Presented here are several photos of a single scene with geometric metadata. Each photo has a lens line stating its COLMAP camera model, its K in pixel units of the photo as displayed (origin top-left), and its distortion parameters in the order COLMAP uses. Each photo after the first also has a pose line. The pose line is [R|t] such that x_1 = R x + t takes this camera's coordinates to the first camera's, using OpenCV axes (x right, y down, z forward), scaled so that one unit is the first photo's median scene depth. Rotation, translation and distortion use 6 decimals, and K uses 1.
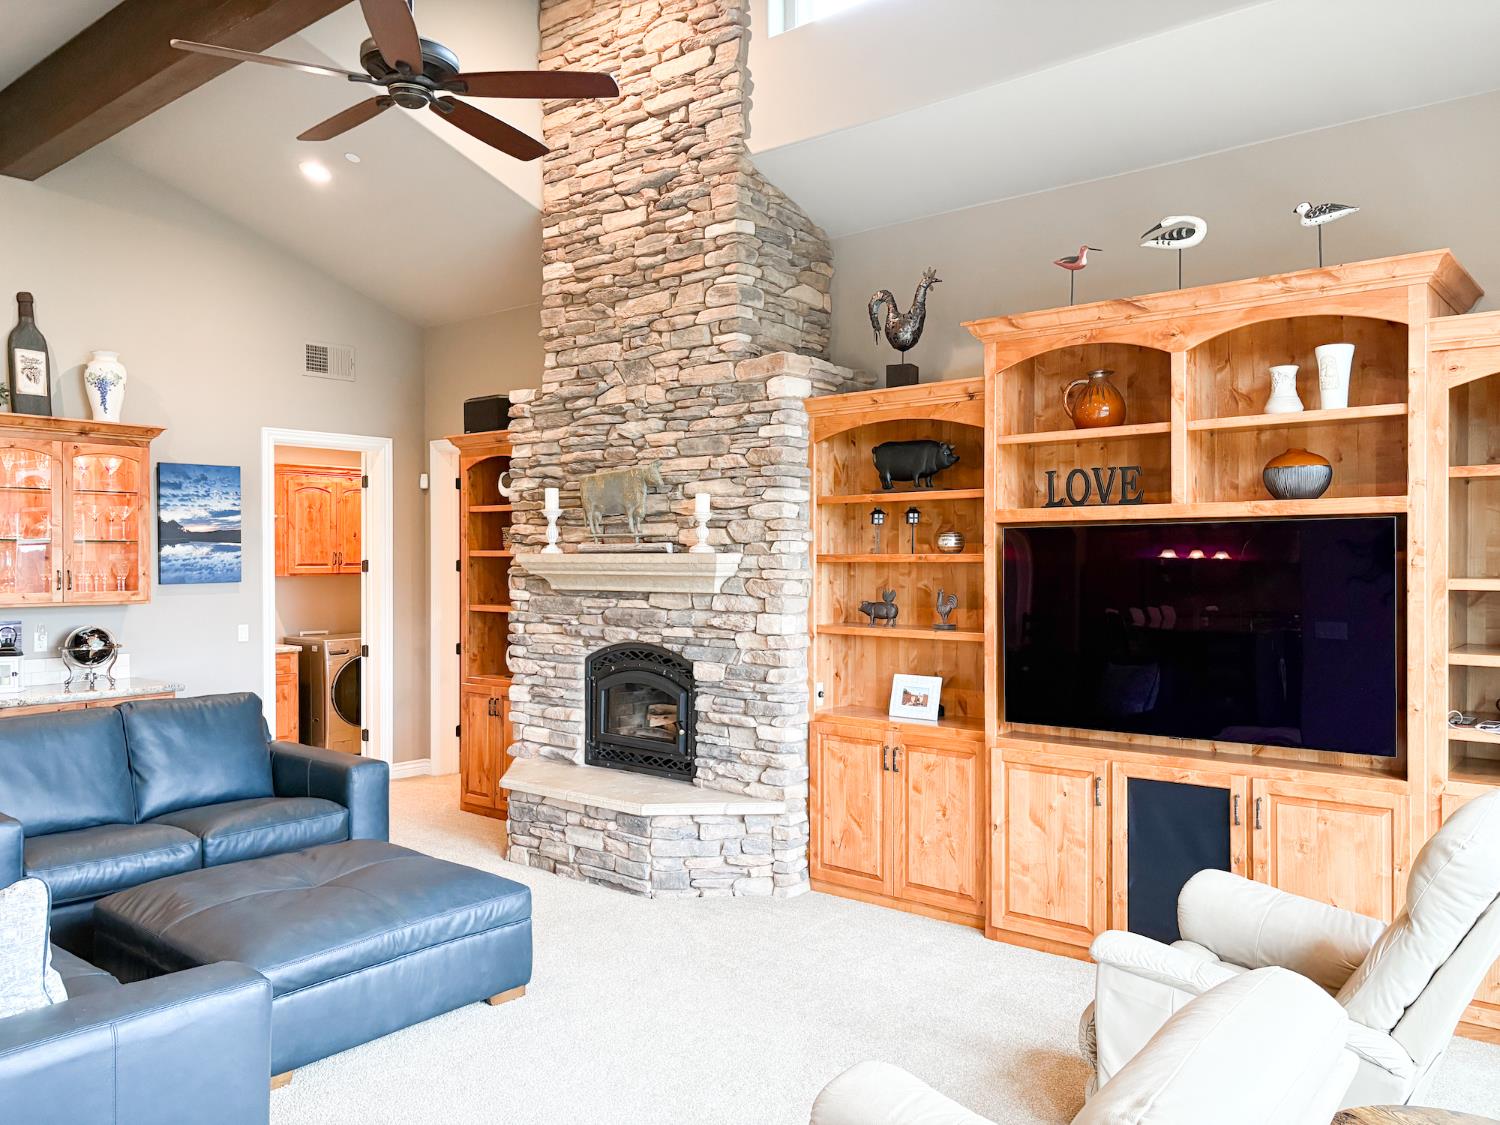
lens RADIAL K [[1170.4, 0, 750.0], [0, 1170.4, 562.5], [0, 0, 1]] dist [-0.005270, -0.003417]
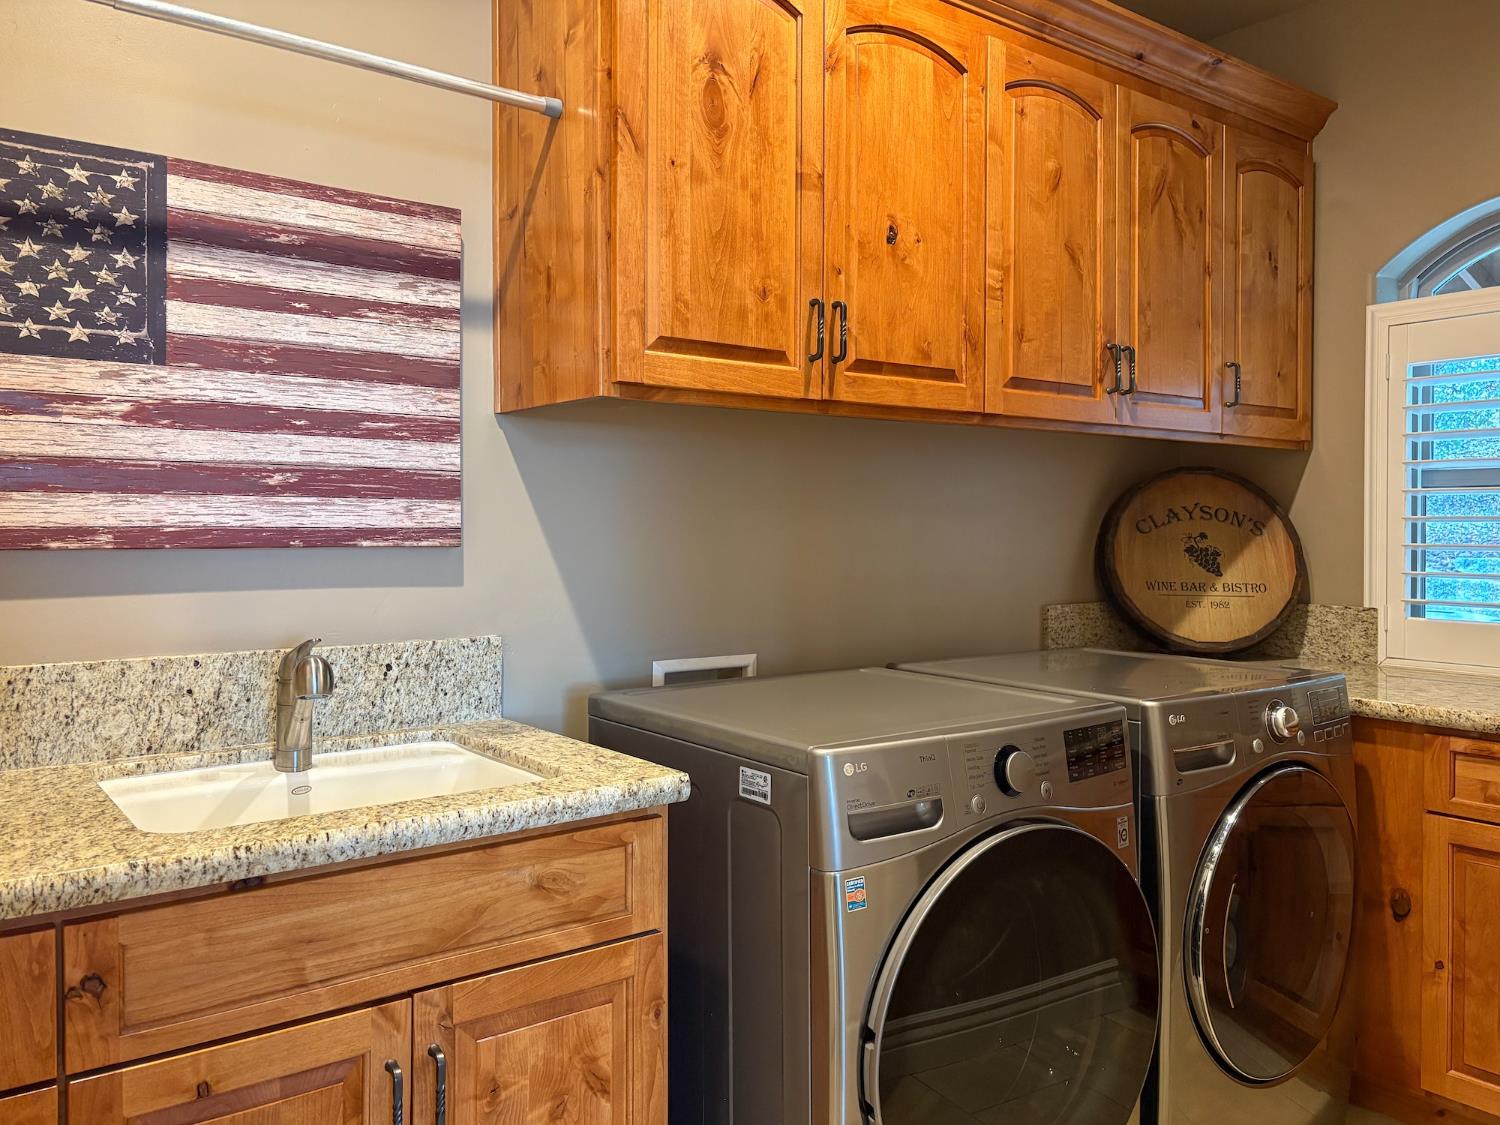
lens RADIAL K [[1170.4, 0, 750.0], [0, 1170.4, 562.5], [0, 0, 1]] dist [-0.005270, -0.003417]
pose [[0.969827, 0.007210, -0.243689, -0.333673], [-0.004128, 0.999905, 0.013155, 0.038501], [0.243761, -0.011752, 0.969764, 0.838121]]
